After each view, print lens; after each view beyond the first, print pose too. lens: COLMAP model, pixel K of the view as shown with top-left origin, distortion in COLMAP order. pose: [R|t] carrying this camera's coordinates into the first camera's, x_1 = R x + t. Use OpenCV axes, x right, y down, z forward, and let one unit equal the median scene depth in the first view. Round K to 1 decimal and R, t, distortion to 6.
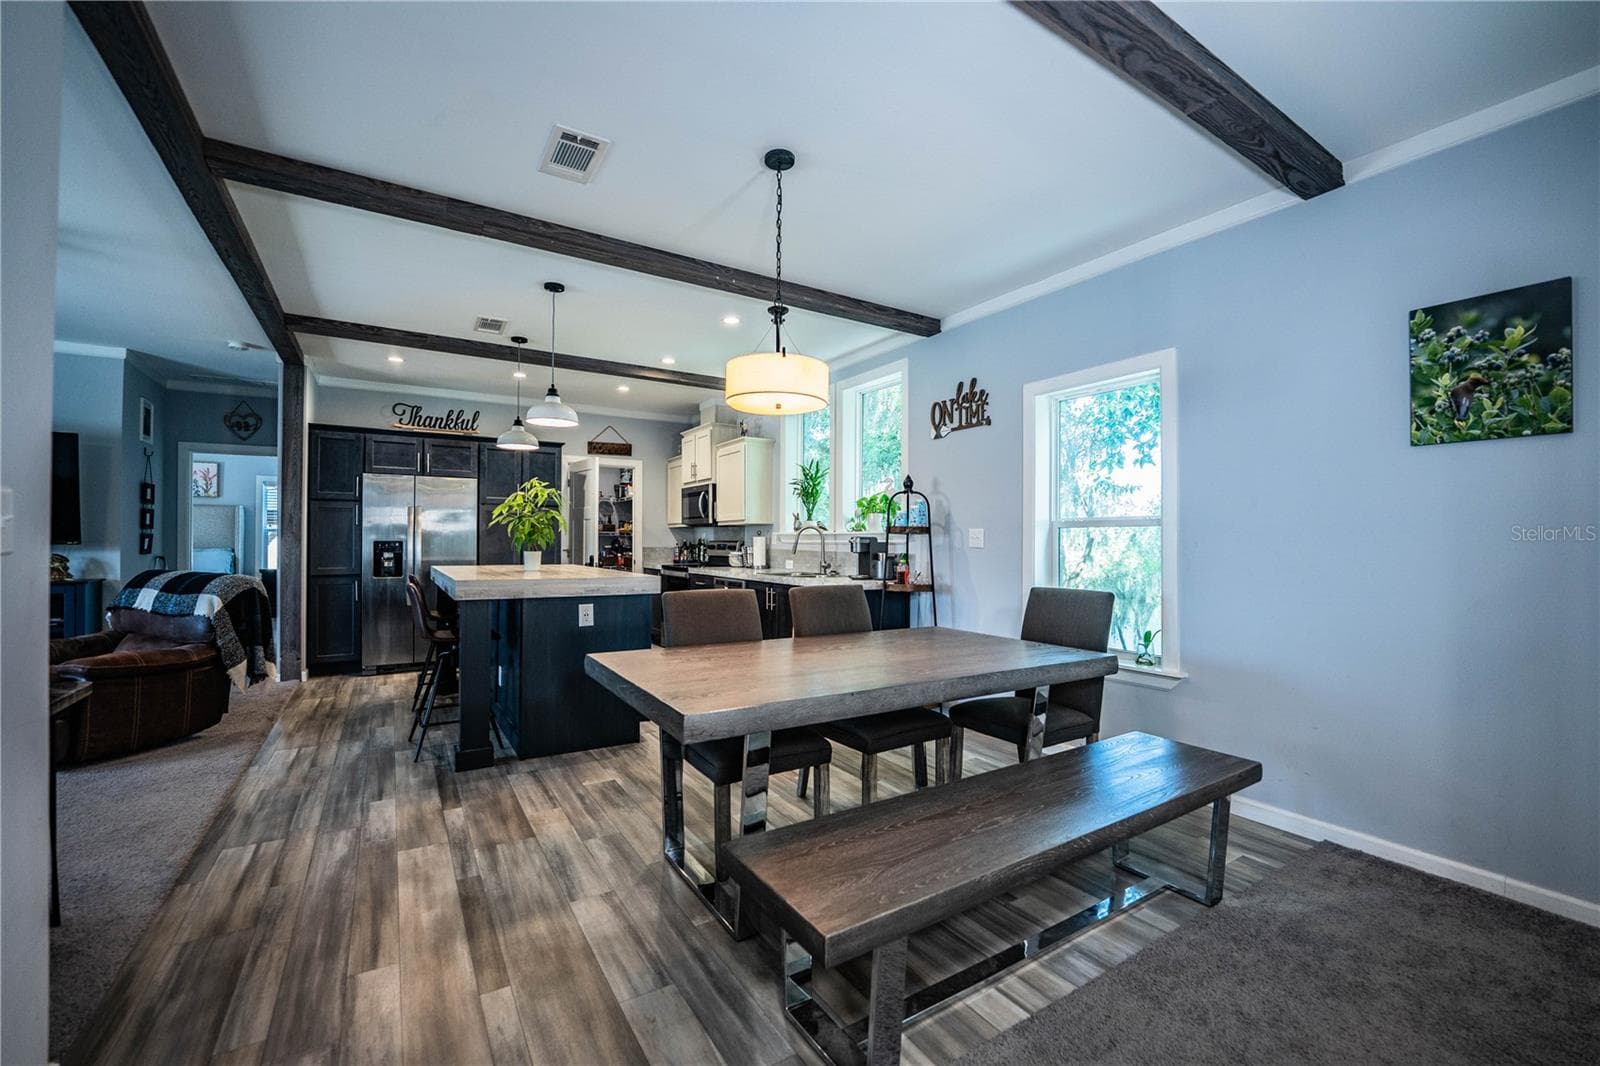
lens RADIAL K [[652.6, 0, 800.9], [0, 652.6, 537.6], [0, 0, 1]] dist [-0.023611, 0.000068]
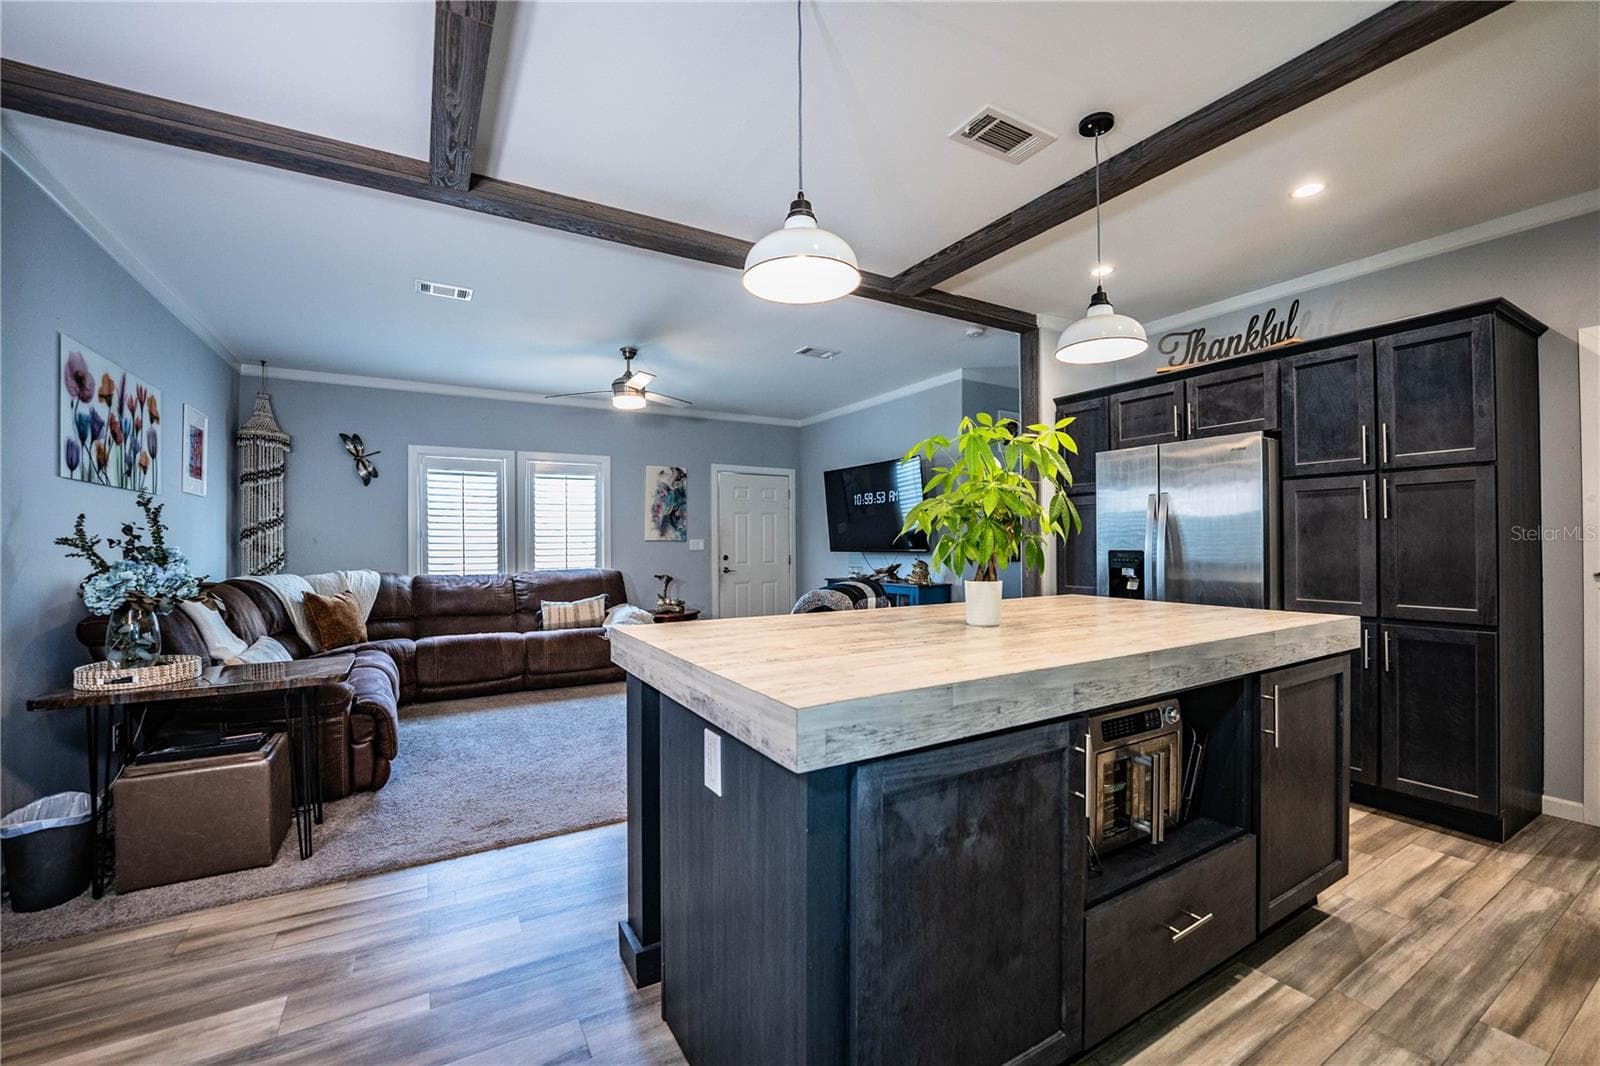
lens RADIAL K [[651.3, 0, 800.4], [0, 651.3, 538.7], [0, 0, 1]] dist [-0.027559, 0.002582]
pose [[-0.033974, -0.010901, -0.999363, 0.028502], [0.010826, 0.999878, -0.011274, -0.002892], [0.999364, -0.011202, -0.033852, 0.722936]]
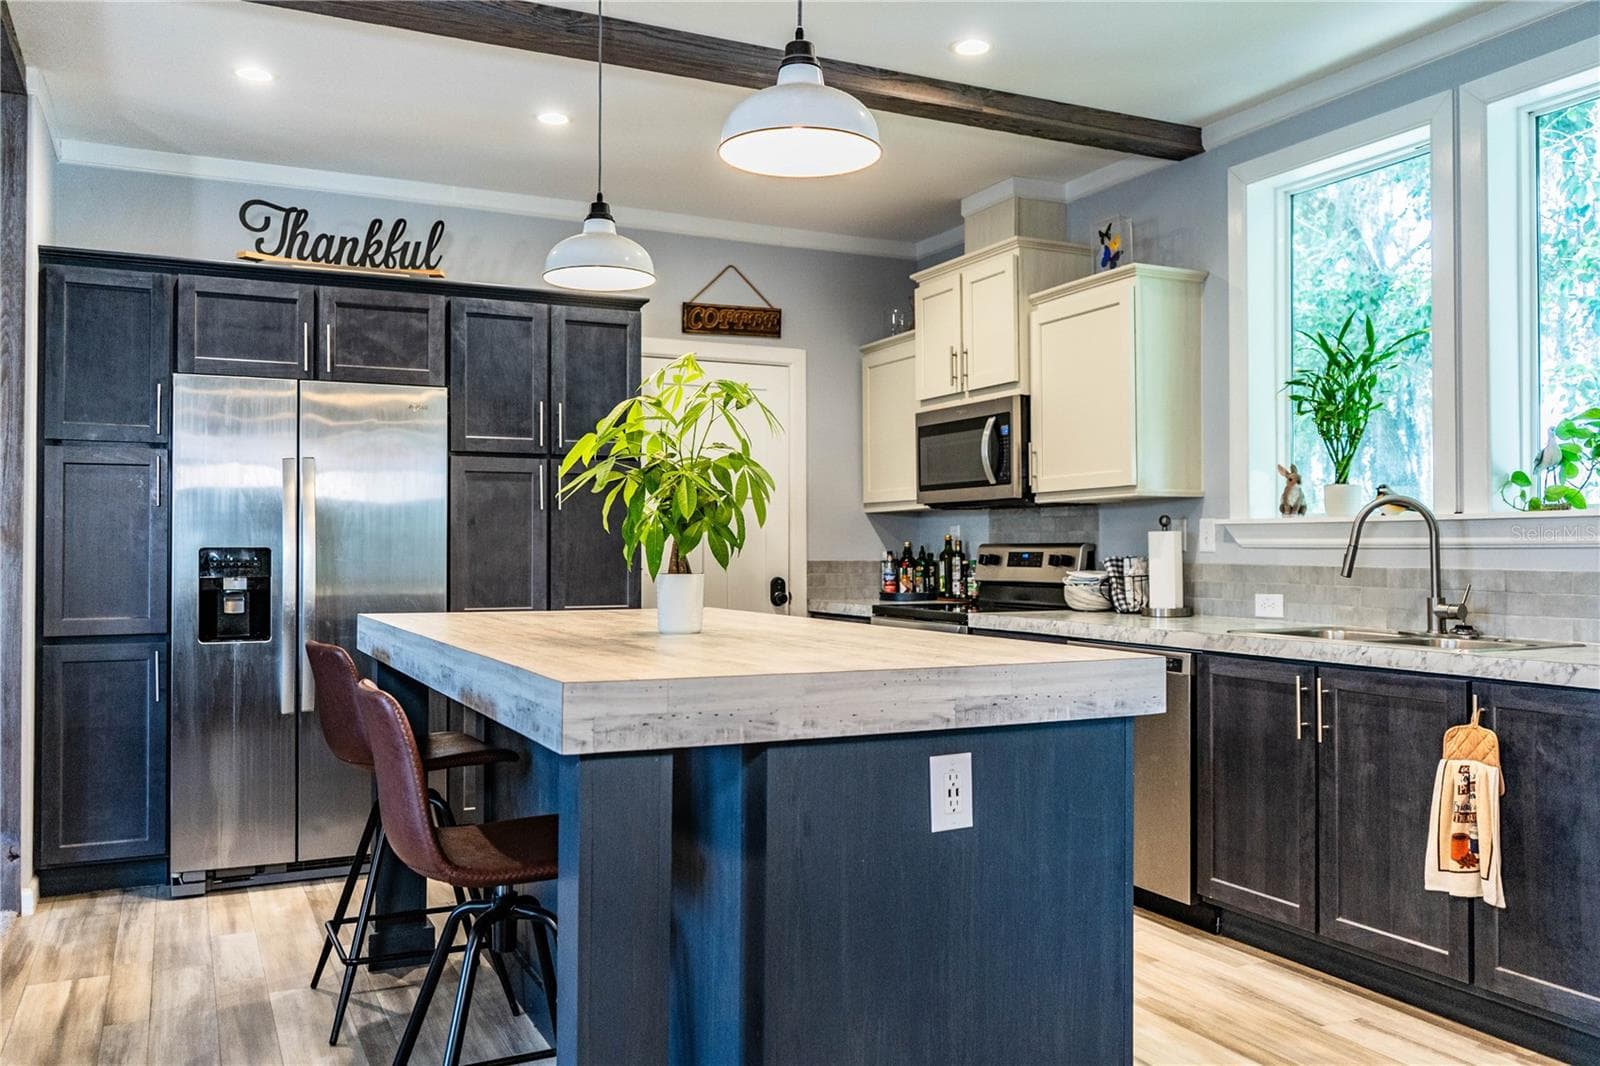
lens RADIAL K [[1280.0, 0, 800.7], [0, 1280.0, 528.9], [0, 0, 1]] dist [-0.006552, 0.004614]
pose [[0.993807, -0.007615, -0.110860, -0.225075], [0.006477, 0.999923, -0.010627, 0.004632], [0.110933, 0.009843, 0.993779, 0.286539]]
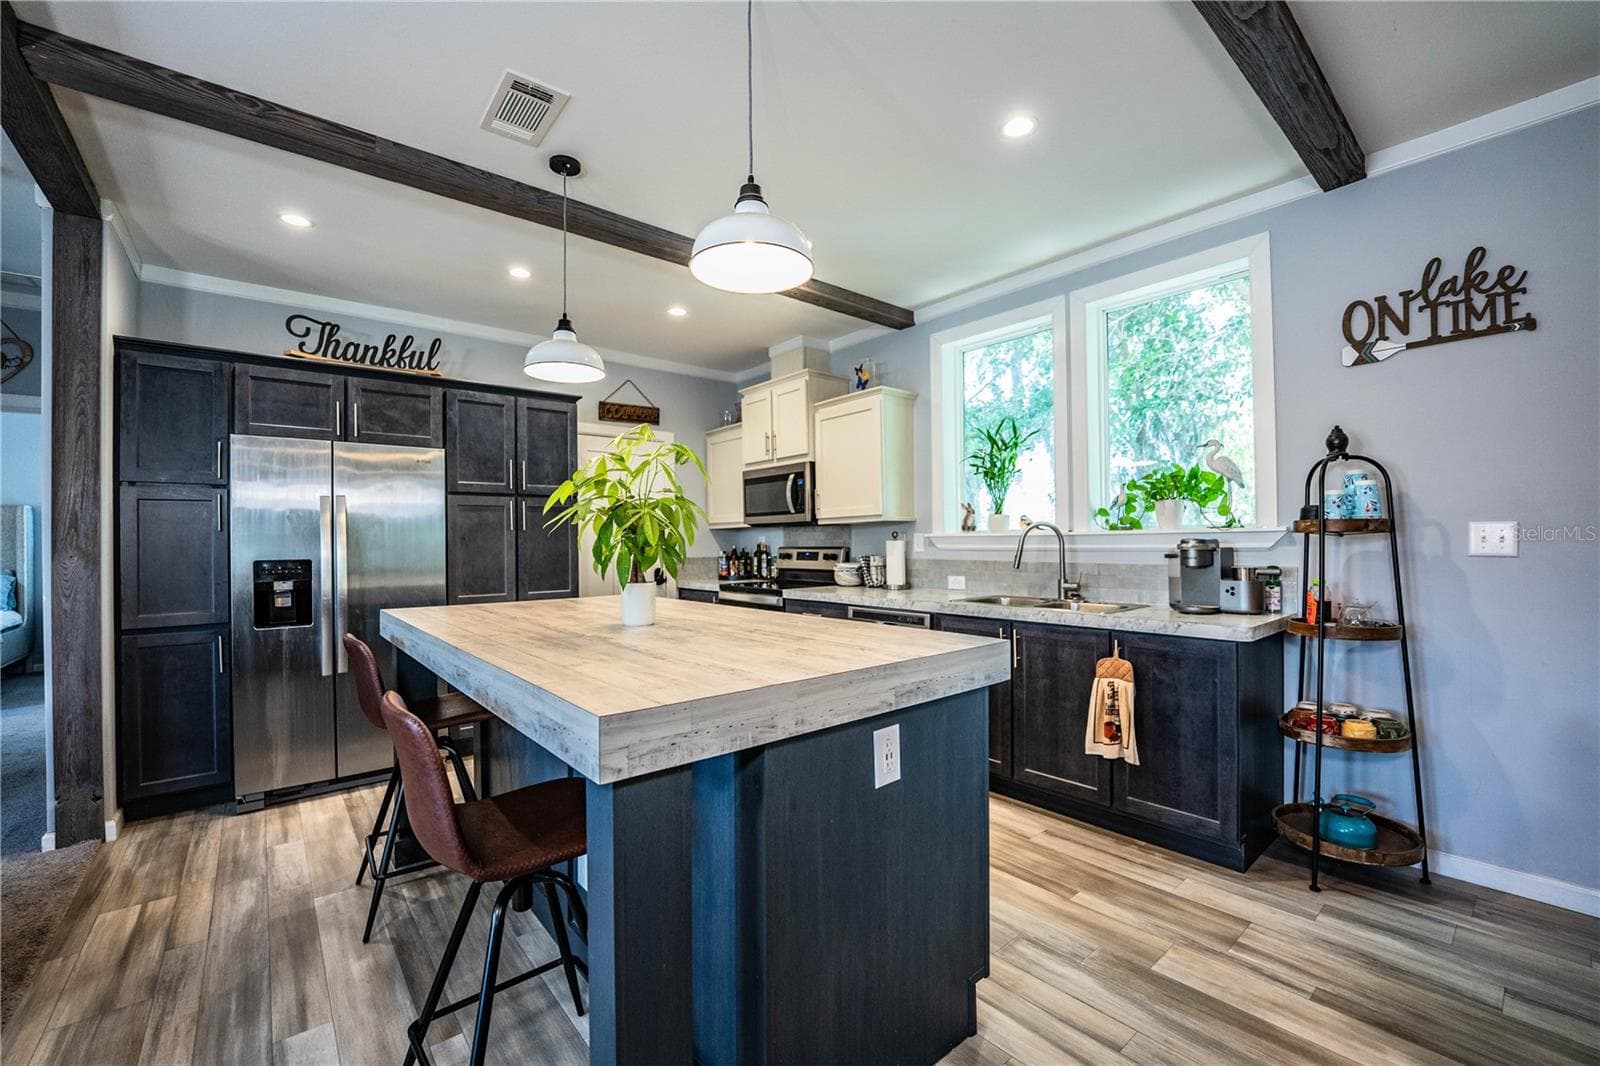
lens RADIAL K [[651.3, 0, 800.4], [0, 651.3, 538.7], [0, 0, 1]] dist [-0.027559, 0.002582]
pose [[0.990802, -0.015672, 0.134412, -0.291545], [0.015454, 0.999877, 0.002667, -0.007502], [-0.134437, -0.000565, 0.990922, 0.425900]]
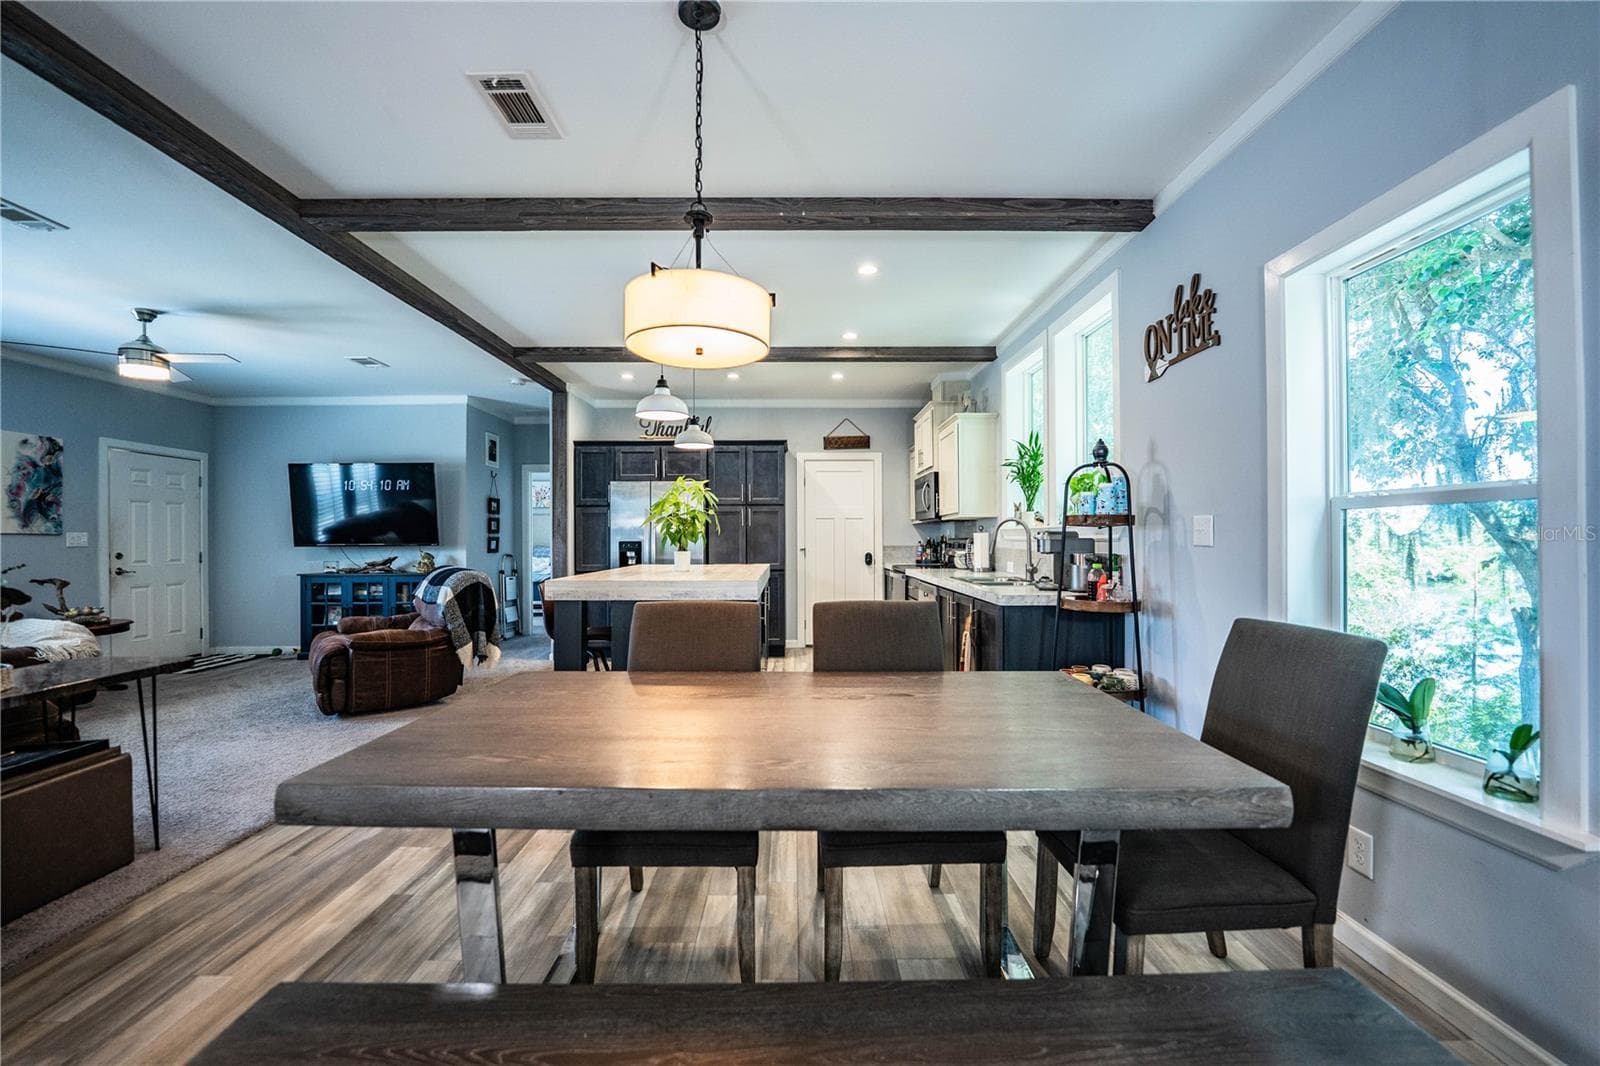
lens RADIAL K [[651.3, 0, 800.4], [0, 651.3, 538.7], [0, 0, 1]] dist [-0.027559, 0.002582]
pose [[0.851426, -0.009013, -0.524398, 0.203869], [0.011753, 0.999929, 0.001897, 0.002319], [0.524344, -0.007778, 0.851471, 0.211827]]
